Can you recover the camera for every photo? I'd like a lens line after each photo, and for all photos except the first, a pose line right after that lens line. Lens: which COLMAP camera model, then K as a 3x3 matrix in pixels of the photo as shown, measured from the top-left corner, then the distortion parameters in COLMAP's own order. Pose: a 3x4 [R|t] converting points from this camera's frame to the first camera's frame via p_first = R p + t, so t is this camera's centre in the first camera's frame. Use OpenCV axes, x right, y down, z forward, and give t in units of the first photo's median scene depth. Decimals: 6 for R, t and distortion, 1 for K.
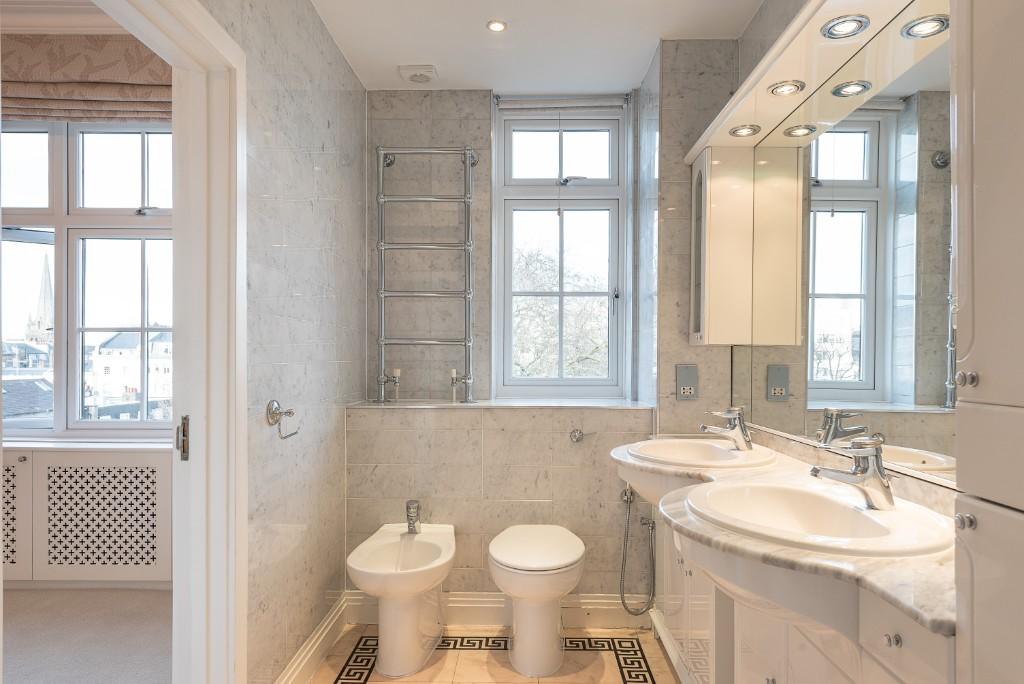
lens RADIAL K [[628.3, 0, 513.3], [0, 628.3, 361.9], [0, 0, 1]] dist [0.019207, -0.003783]
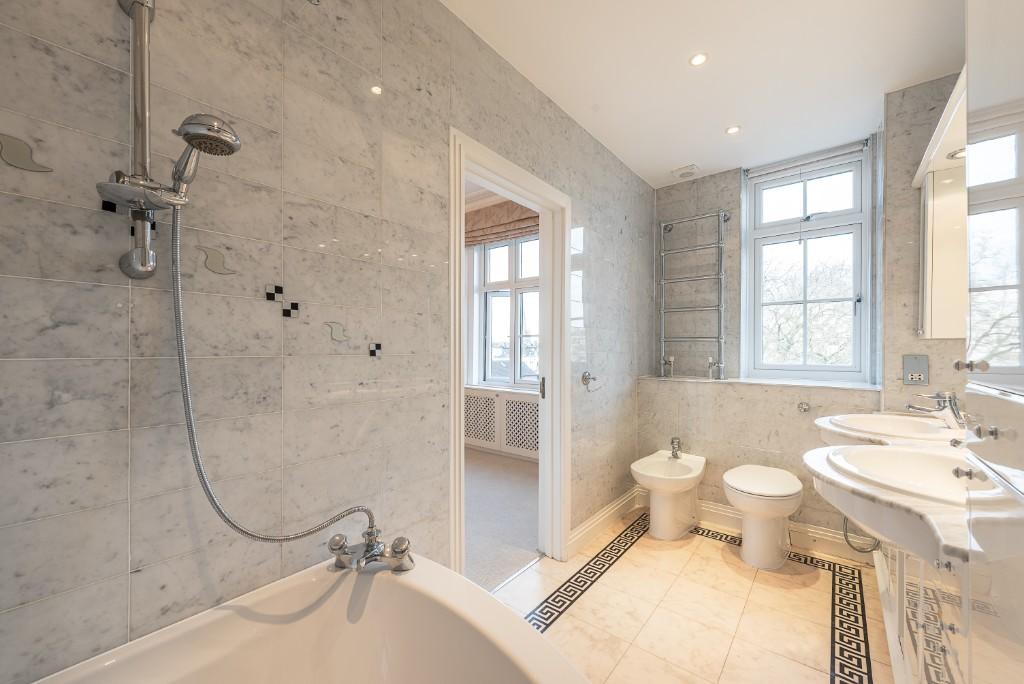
lens RADIAL K [[397.2, 0, 510.4], [0, 397.2, 352.0], [0, 0, 1]] dist [-0.000156, -0.000037]
pose [[0.784891, 0.003185, -0.619626, 0.135898], [-0.004217, 0.999991, -0.000202, 0.001350], [0.619620, 0.002772, 0.784897, -0.067175]]
